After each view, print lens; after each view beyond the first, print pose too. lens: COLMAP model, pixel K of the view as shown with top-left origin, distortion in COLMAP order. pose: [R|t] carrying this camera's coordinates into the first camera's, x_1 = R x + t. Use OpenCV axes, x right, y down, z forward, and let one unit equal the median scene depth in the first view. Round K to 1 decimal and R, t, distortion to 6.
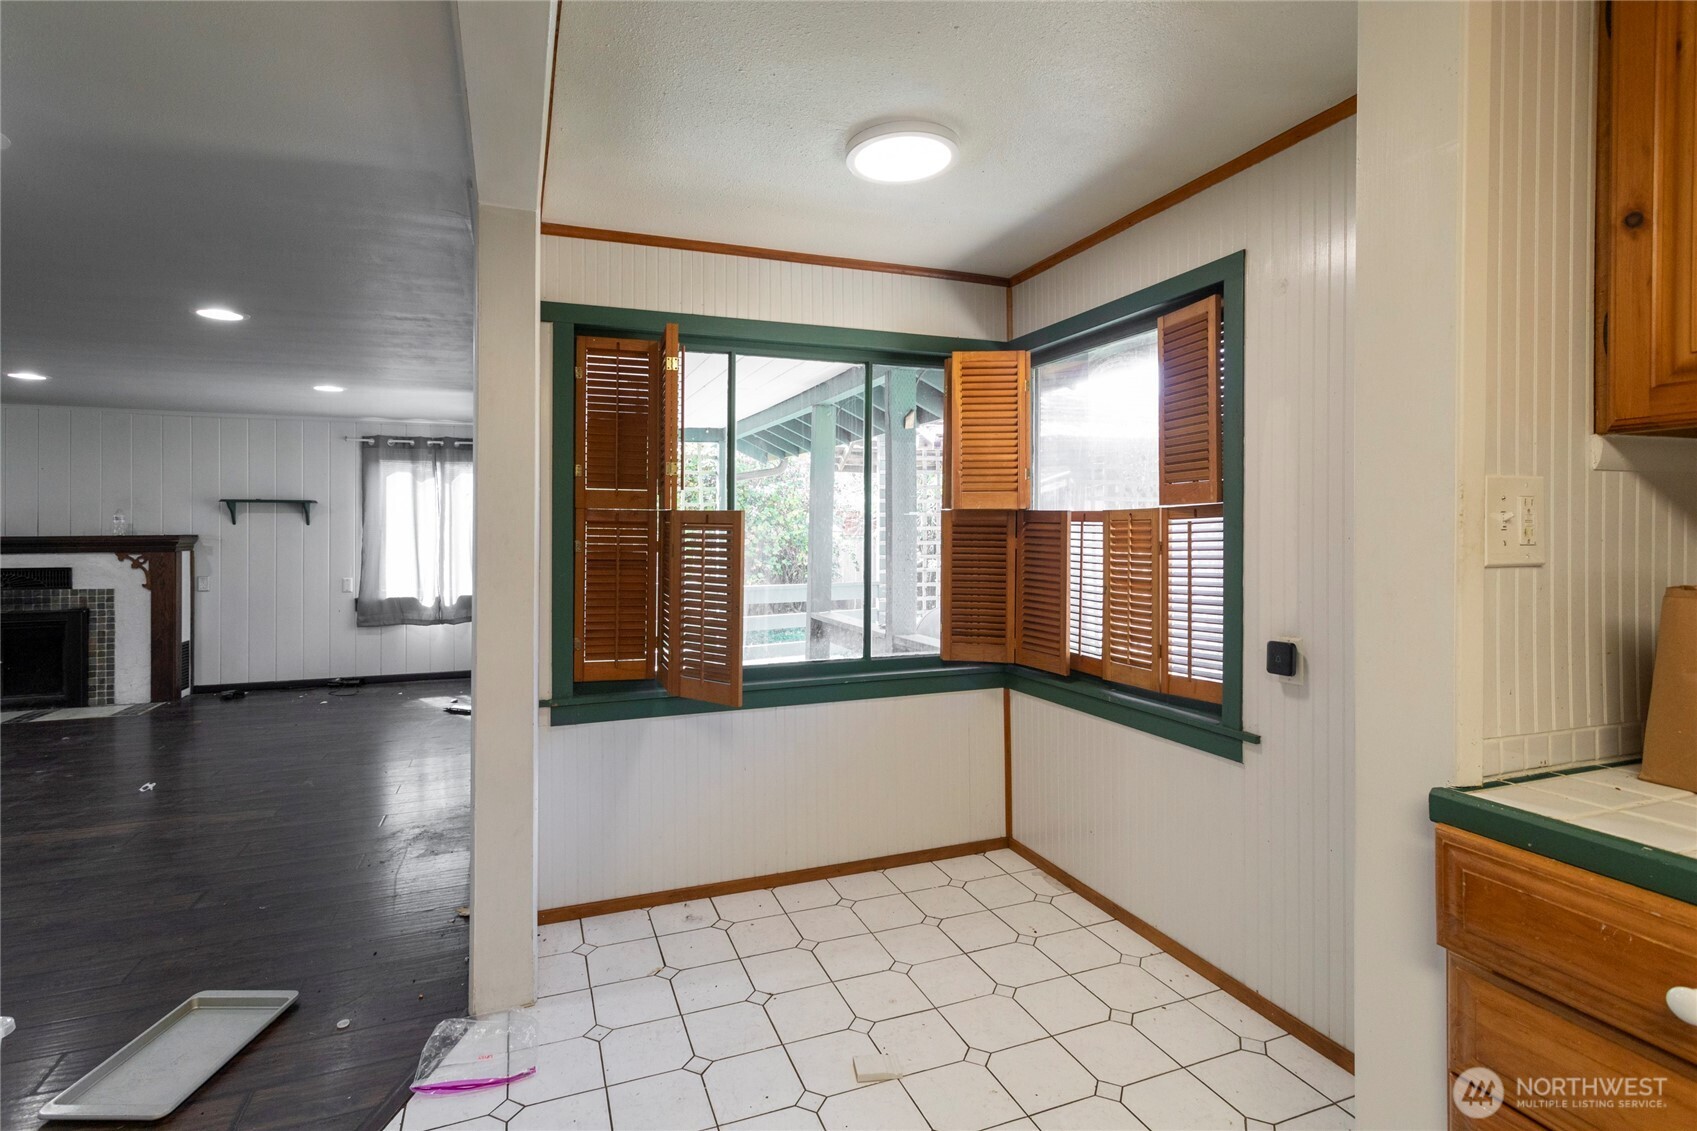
lens RADIAL K [[824.5, 0, 844.9], [0, 824.5, 544.1], [0, 0, 1]] dist [-0.001077, 0.000128]
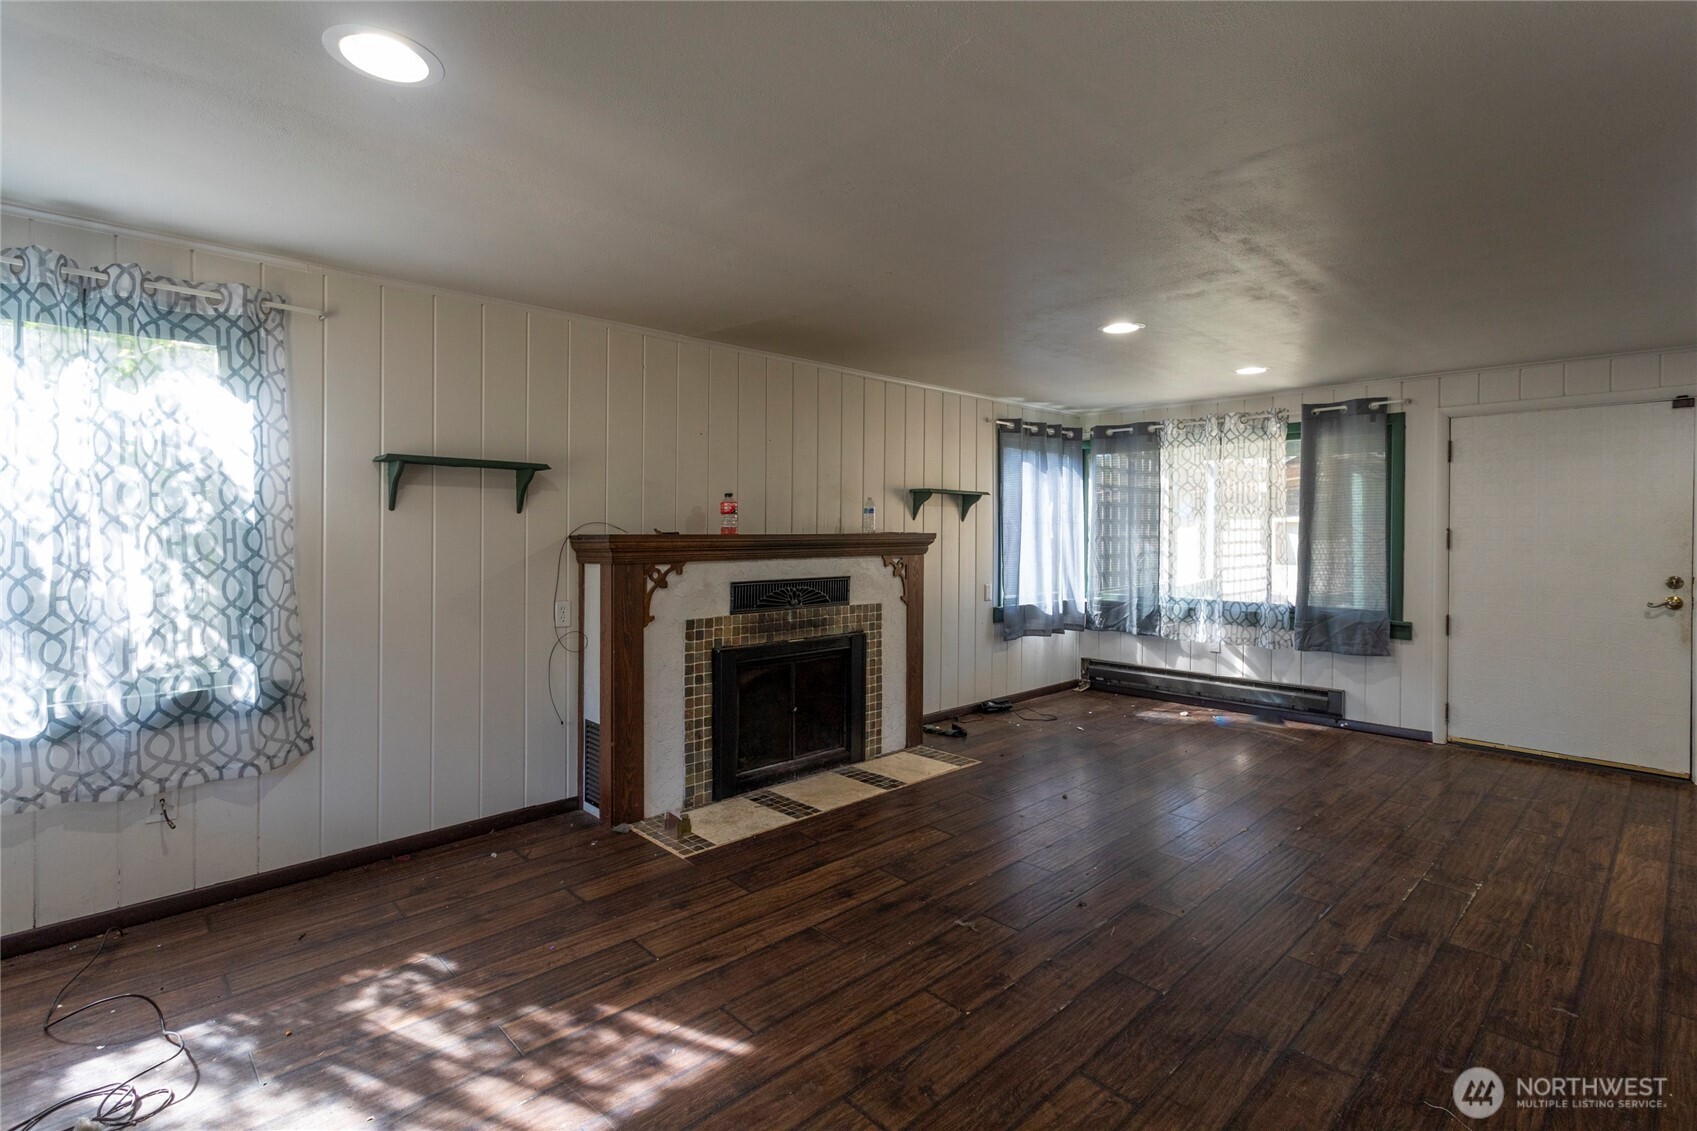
lens RADIAL K [[824.5, 0, 844.9], [0, 824.5, 544.1], [0, 0, 1]] dist [-0.001077, 0.000128]
pose [[0.923146, -0.002711, 0.384439, -1.211676], [0.003167, 0.999995, -0.000553, -0.000340], [-0.384435, 0.001728, 0.923150, 0.306363]]
